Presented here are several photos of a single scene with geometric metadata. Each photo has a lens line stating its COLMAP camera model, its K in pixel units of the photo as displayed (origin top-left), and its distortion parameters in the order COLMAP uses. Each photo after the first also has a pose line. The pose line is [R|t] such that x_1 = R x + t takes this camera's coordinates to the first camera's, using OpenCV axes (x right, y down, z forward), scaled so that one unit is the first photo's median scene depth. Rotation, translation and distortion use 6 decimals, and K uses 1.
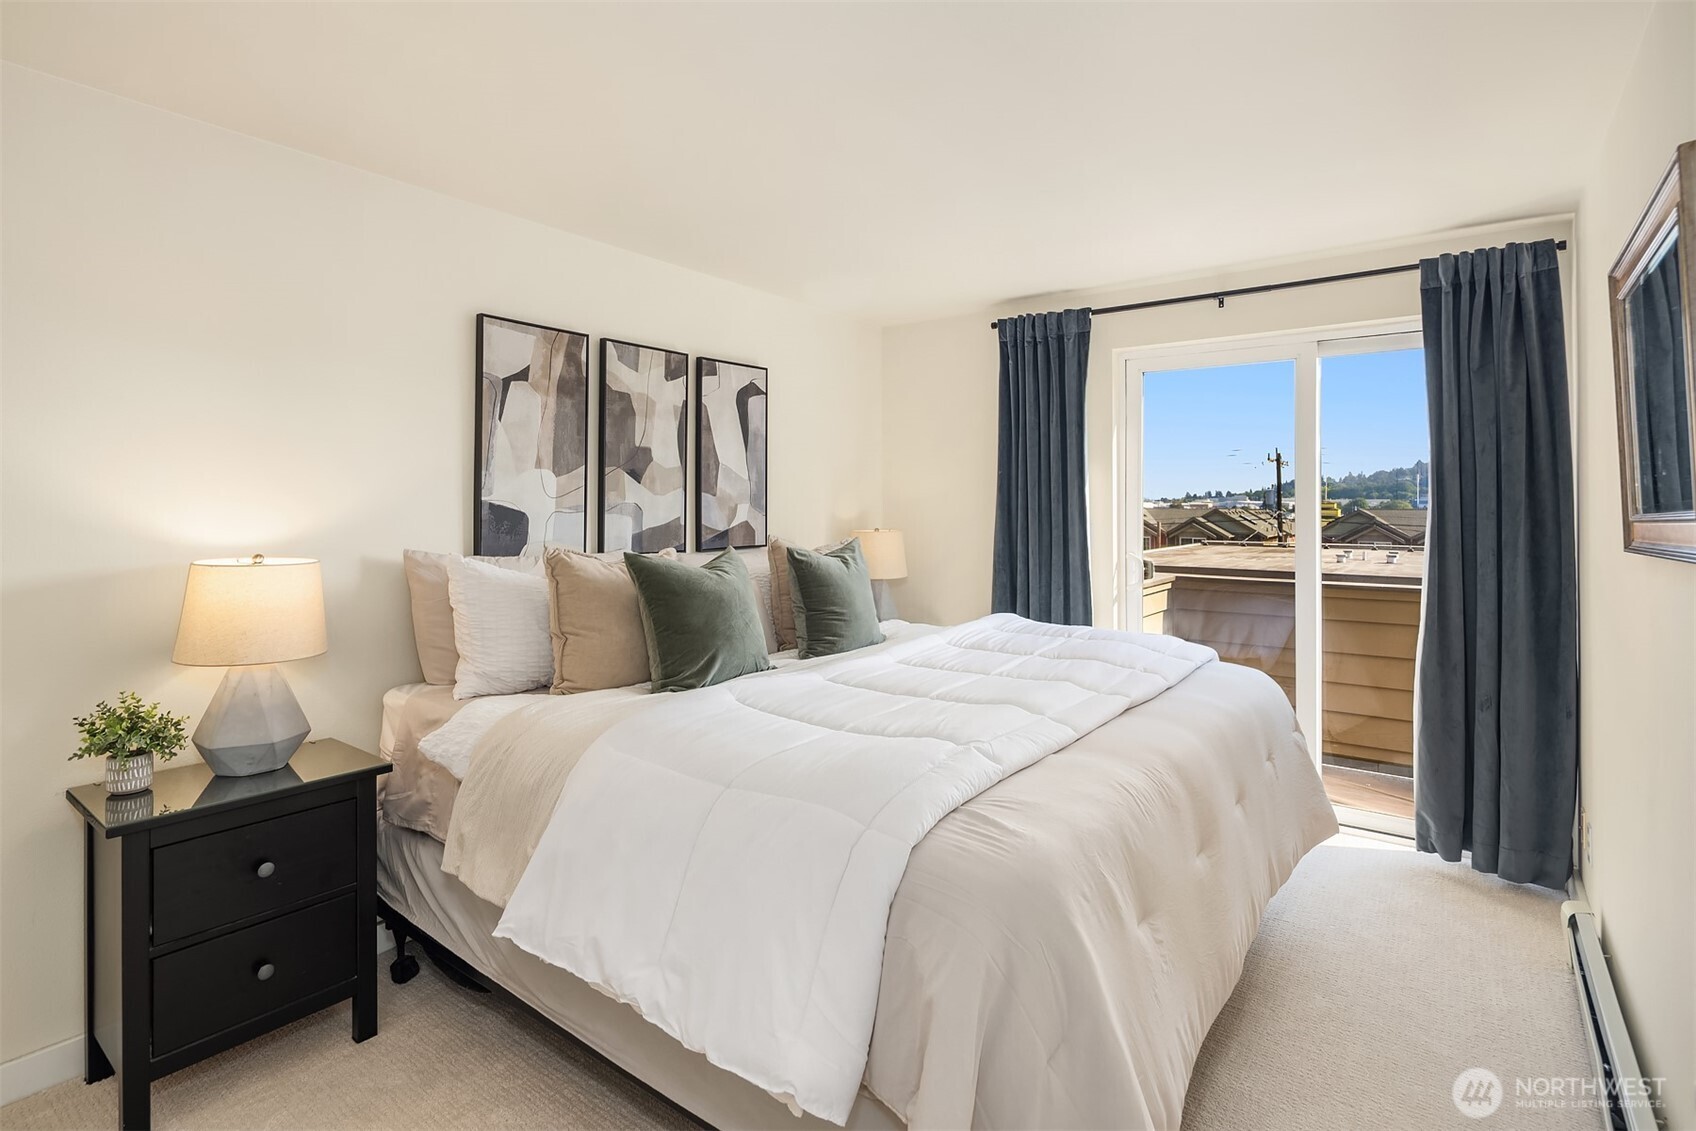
lens RADIAL K [[823.3, 0, 845.2], [0, 823.3, 492.8], [0, 0, 1]] dist [0.001002, -0.000348]
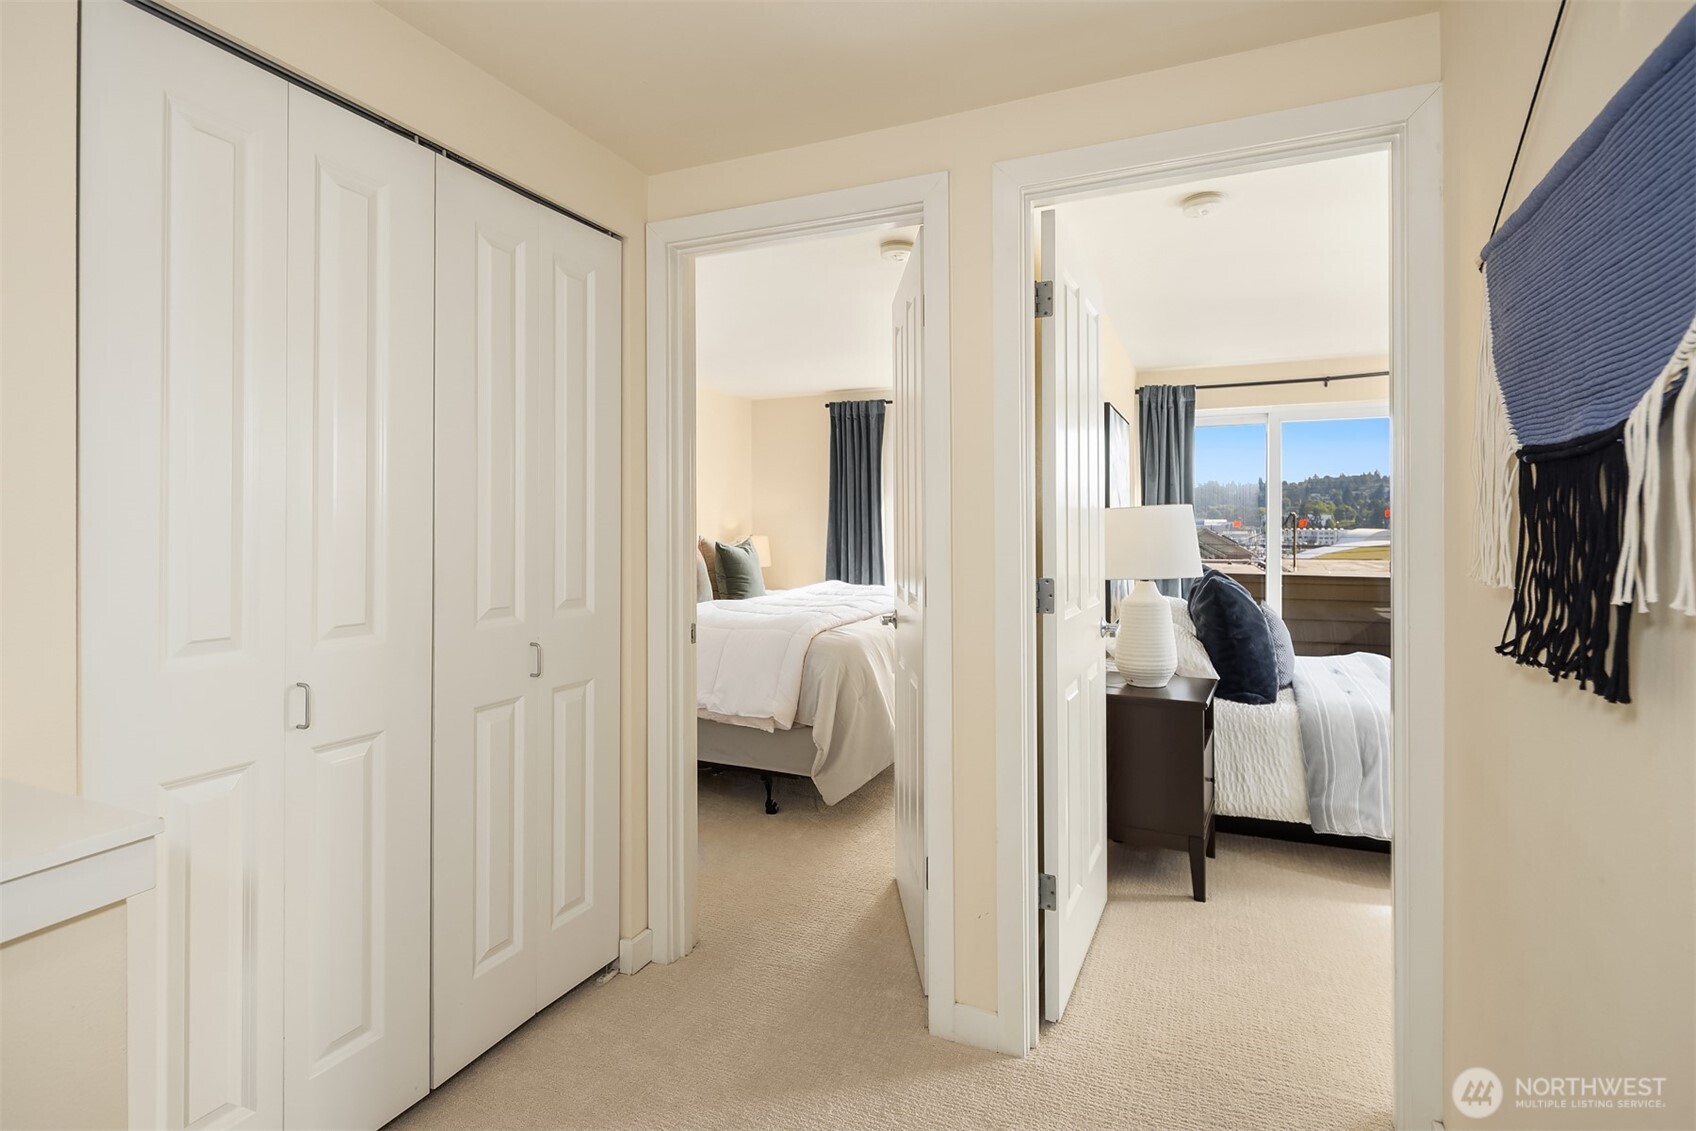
lens RADIAL K [[823.3, 0, 845.2], [0, 823.3, 492.8], [0, 0, 1]] dist [0.001002, -0.000348]
pose [[0.975403, 0.006126, 0.220346, -0.137556], [-0.001141, 0.999741, -0.022744, 0.001021], [-0.220428, 0.021933, 0.975157, -0.567275]]
